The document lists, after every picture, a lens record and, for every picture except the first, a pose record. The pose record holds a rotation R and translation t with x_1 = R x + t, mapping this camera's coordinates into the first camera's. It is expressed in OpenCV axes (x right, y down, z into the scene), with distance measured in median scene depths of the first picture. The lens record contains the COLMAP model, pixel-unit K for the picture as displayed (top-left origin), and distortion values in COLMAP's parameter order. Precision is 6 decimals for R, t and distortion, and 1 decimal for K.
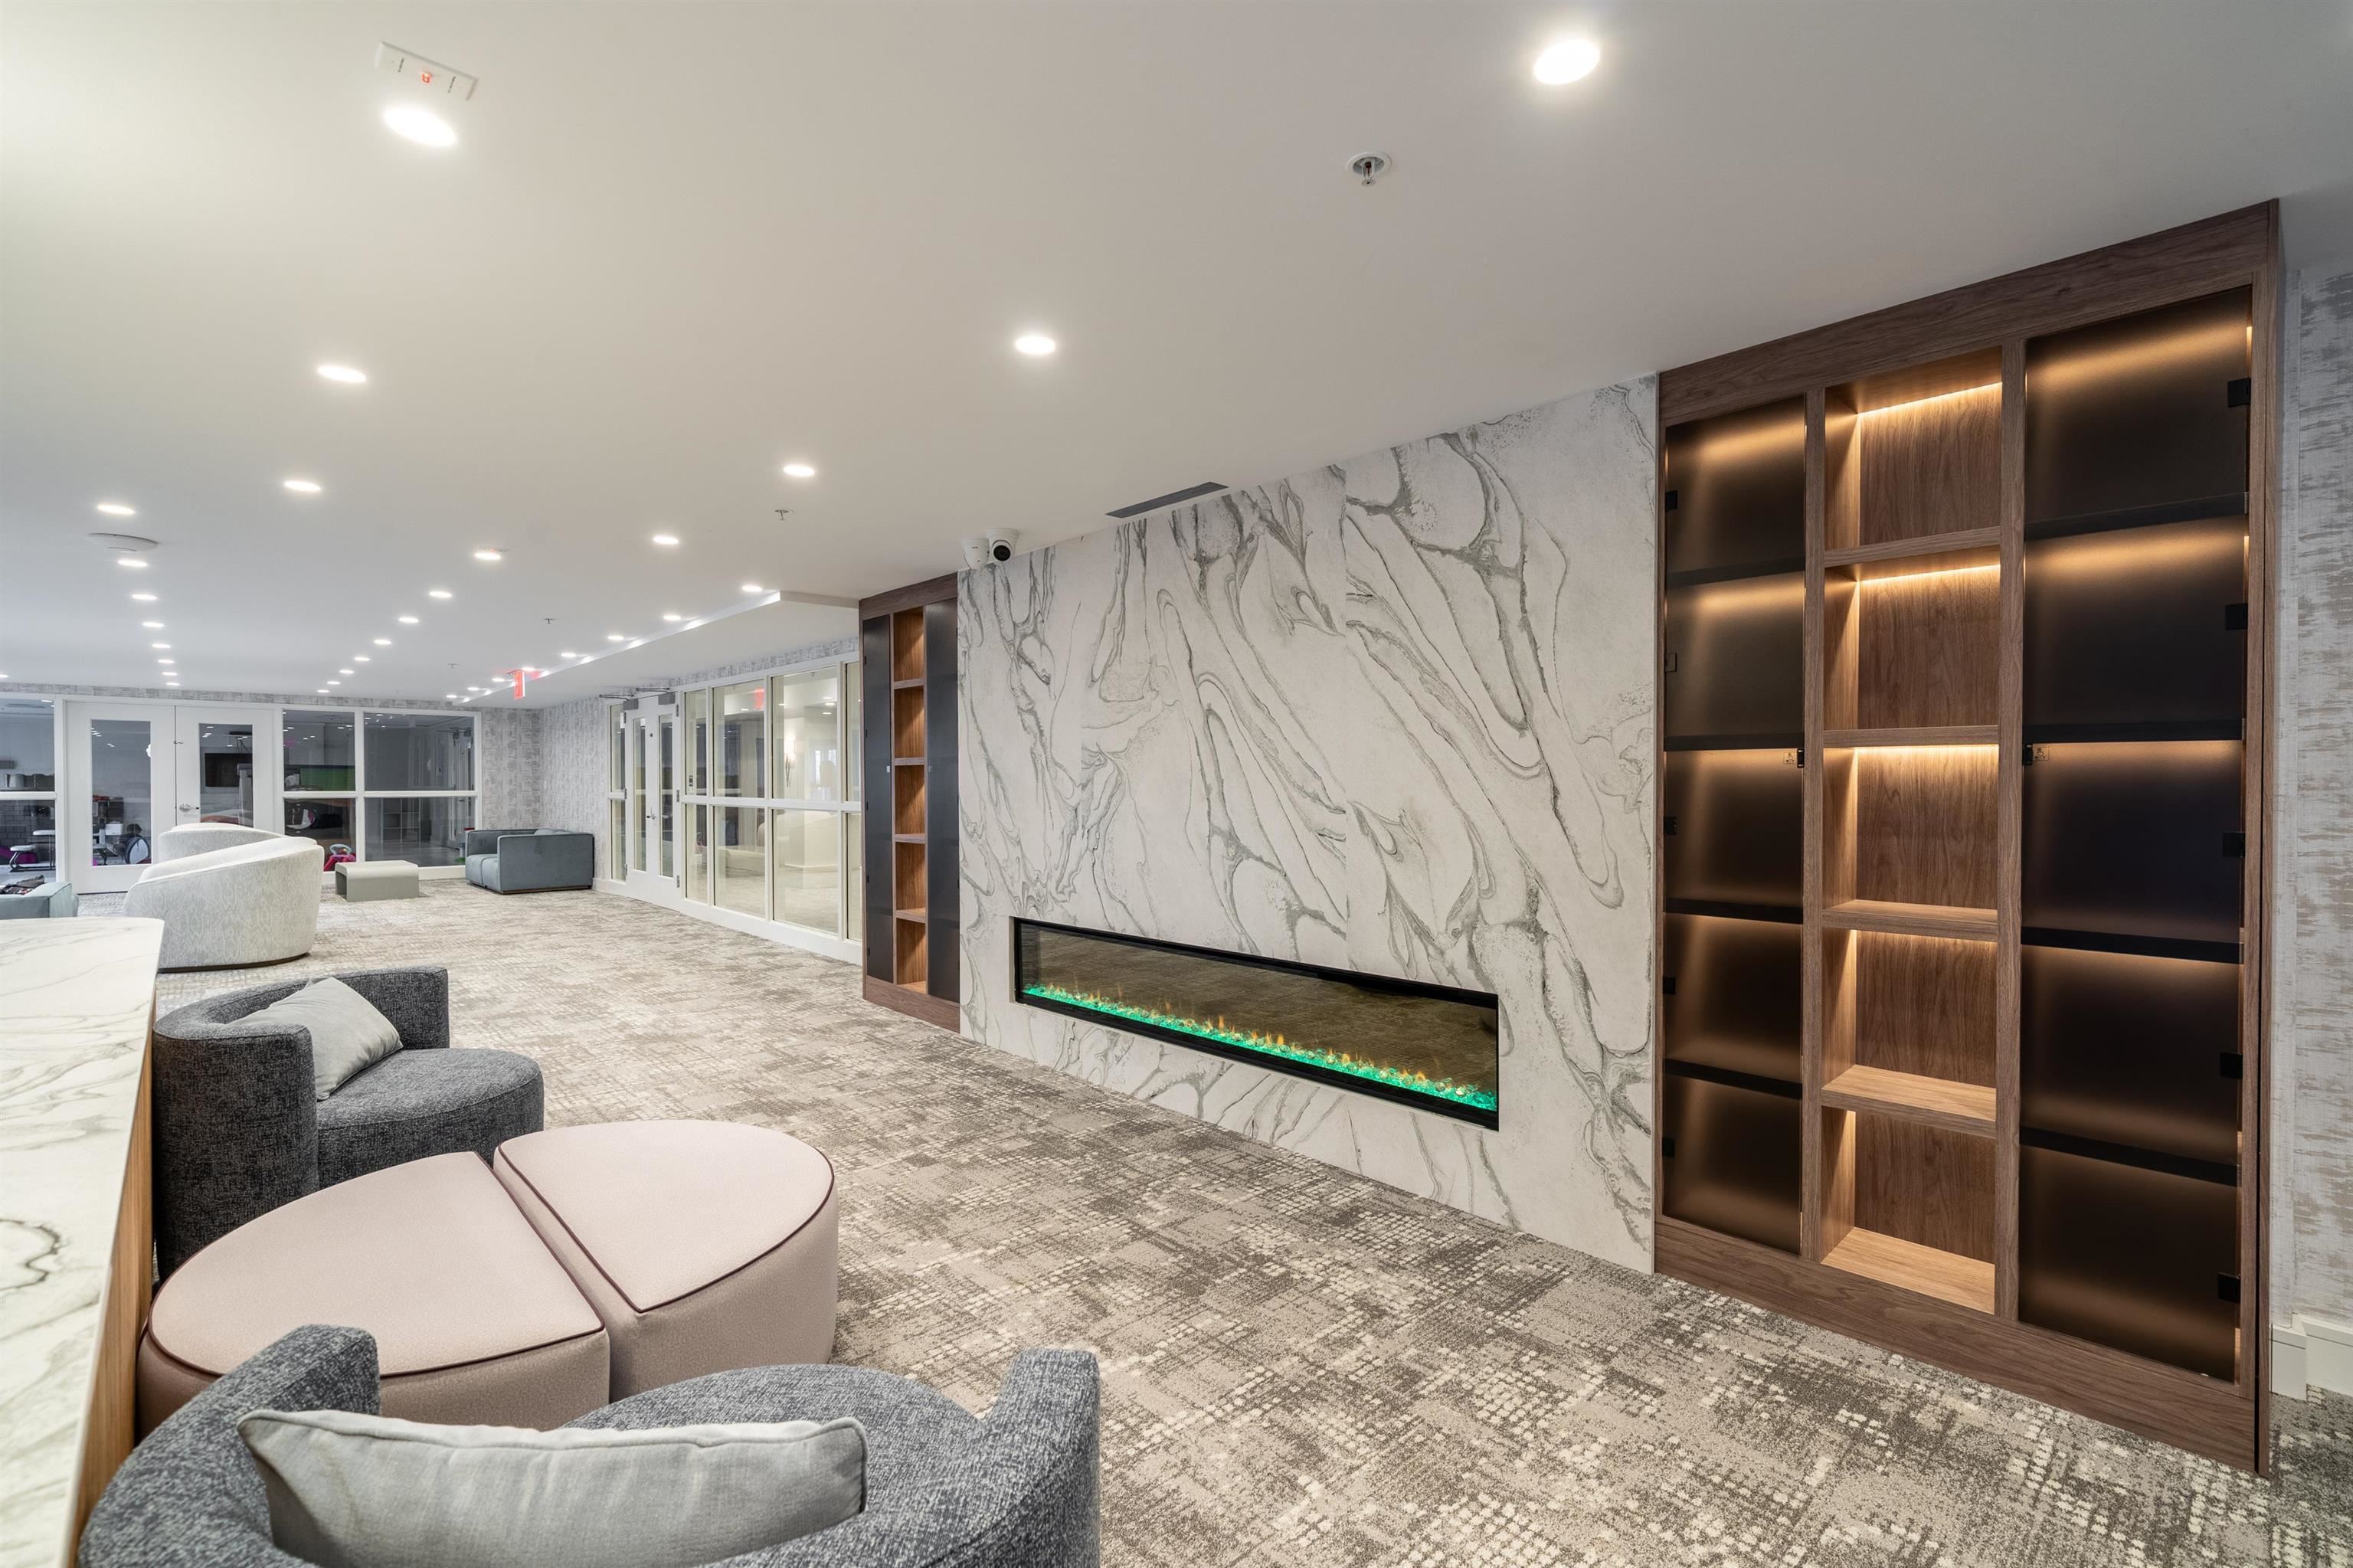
lens RADIAL K [[1052.3, 0, 1175.9], [0, 1052.3, 787.3], [0, 0, 1]] dist [0.000343, 0.000214]
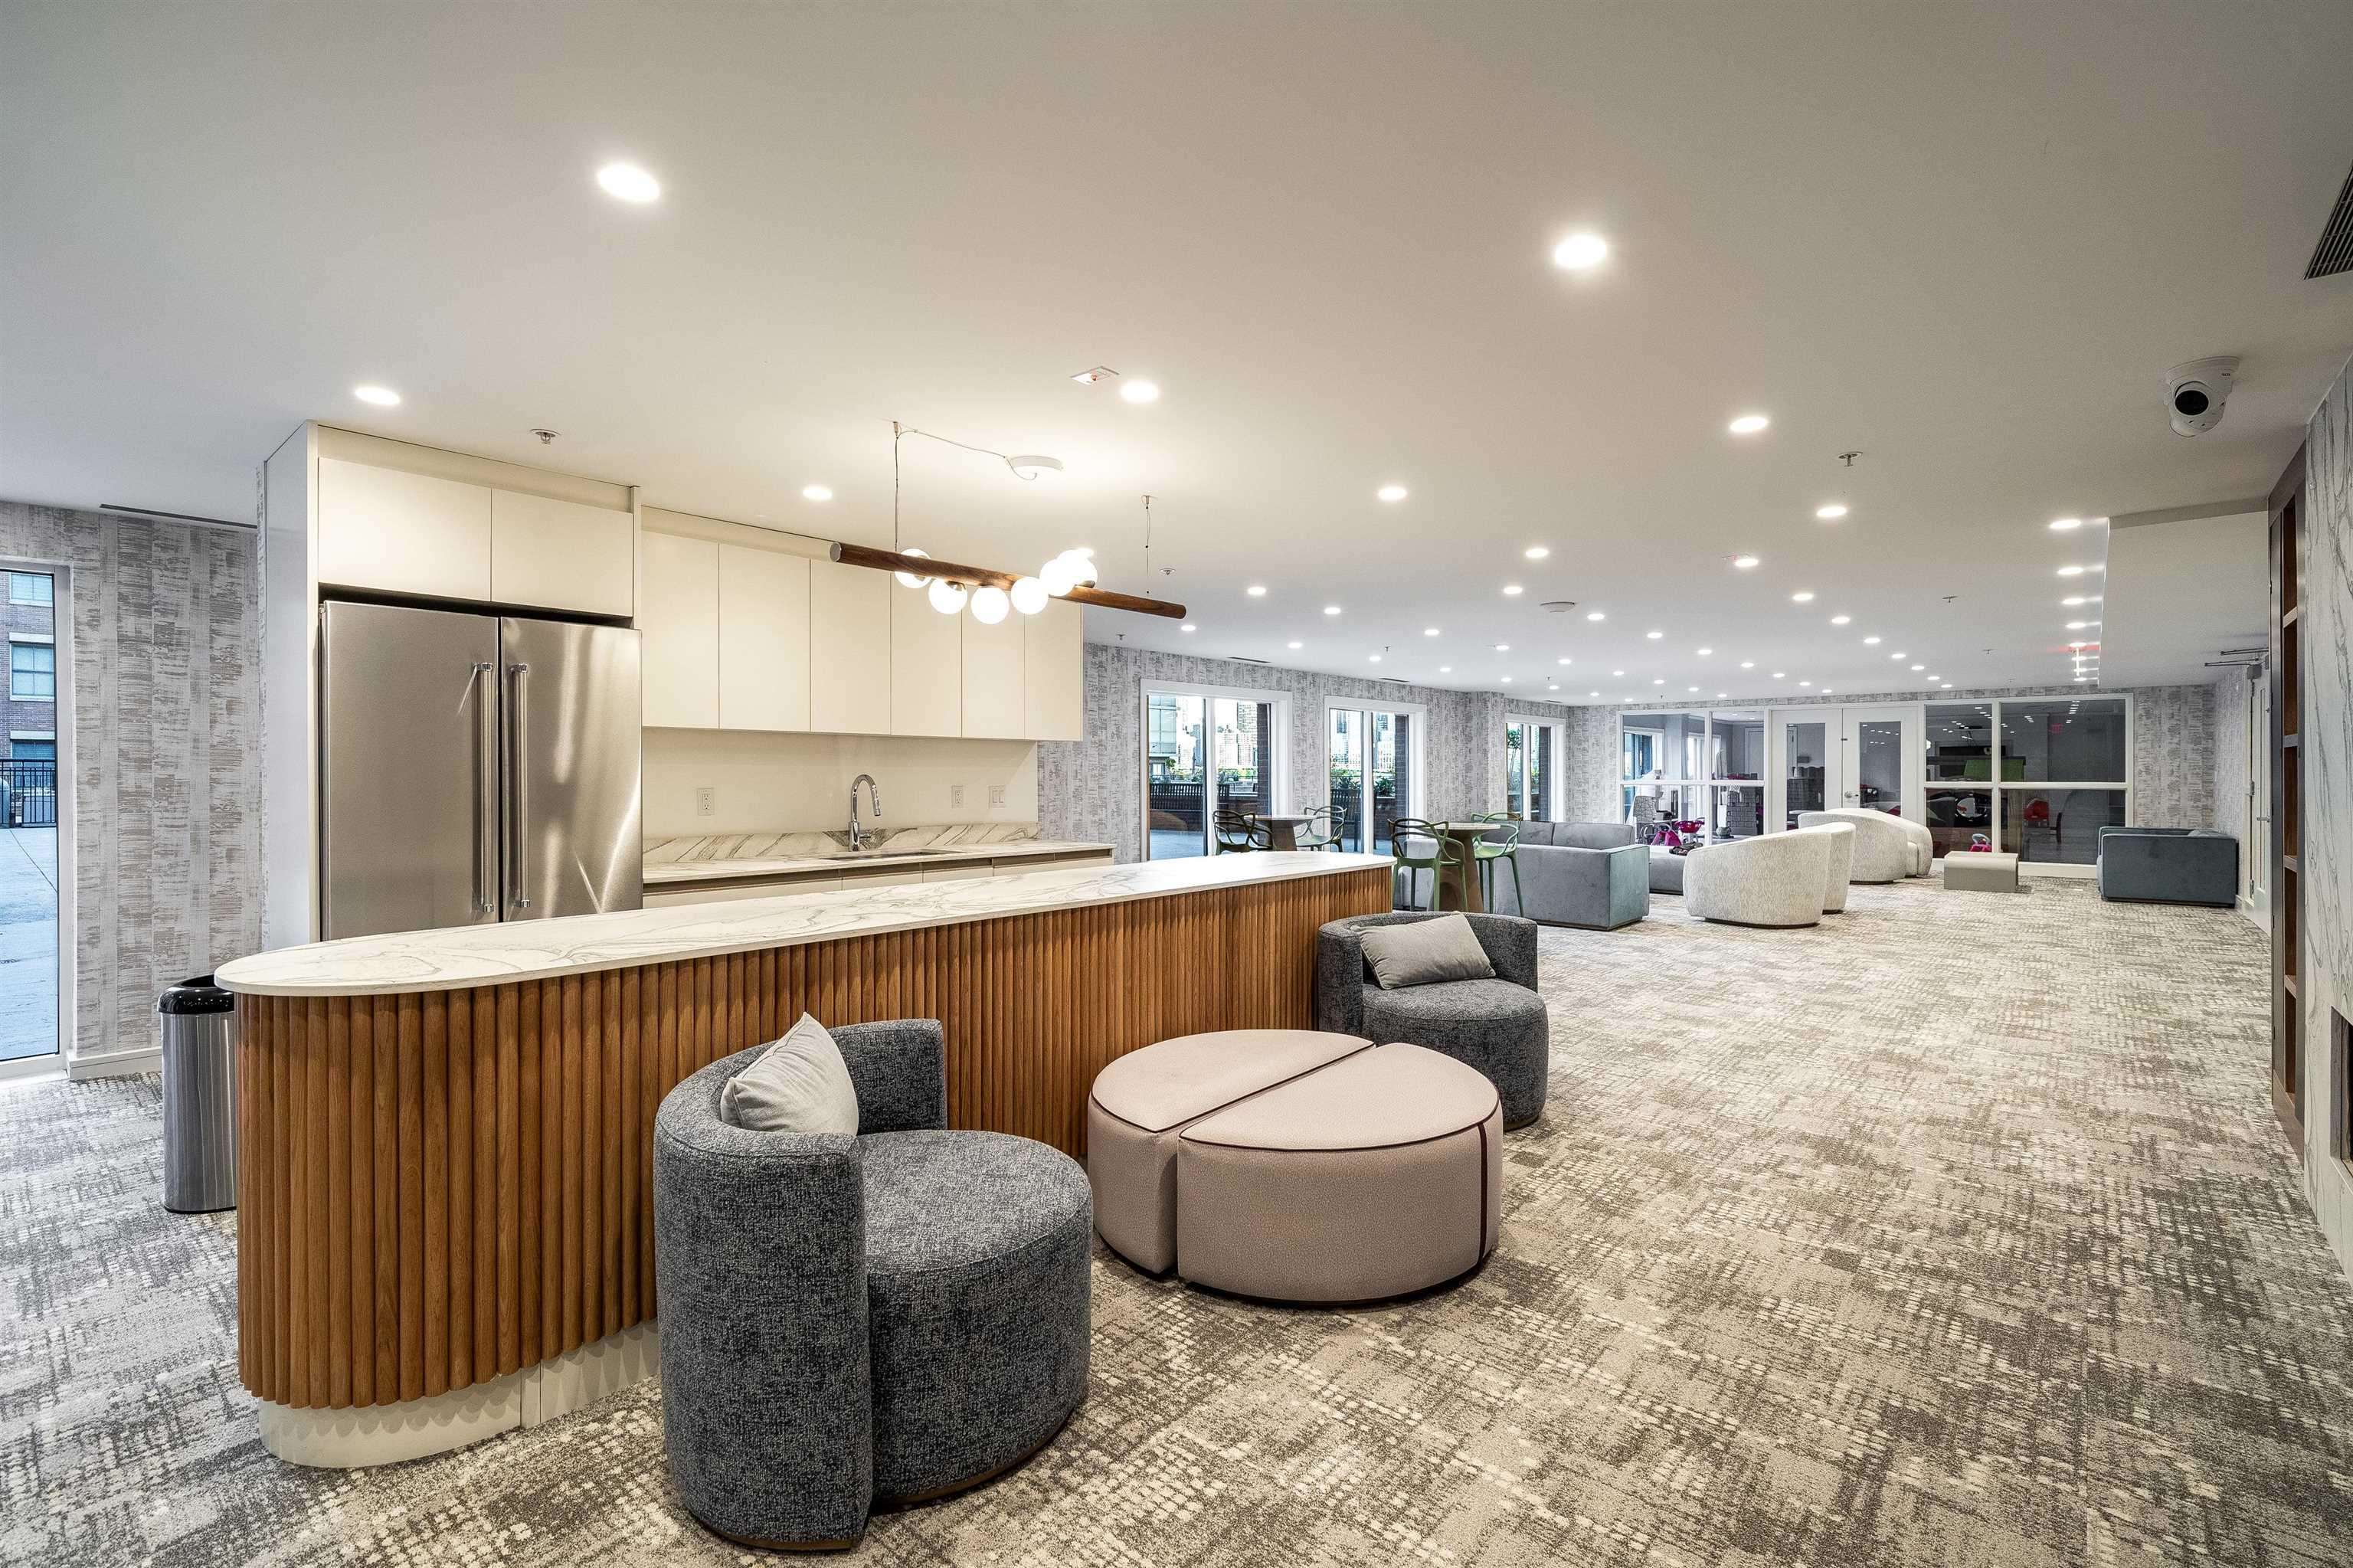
lens RADIAL K [[1052.3, 0, 1175.7], [0, 1052.3, 778.3], [0, 0, 1]] dist [0.000343, 0.000214]
pose [[0.104537, 0.005345, -0.994507, 0.395891], [-0.005325, 0.999974, 0.004815, -0.001606], [0.994507, 0.004793, 0.104563, 0.355427]]
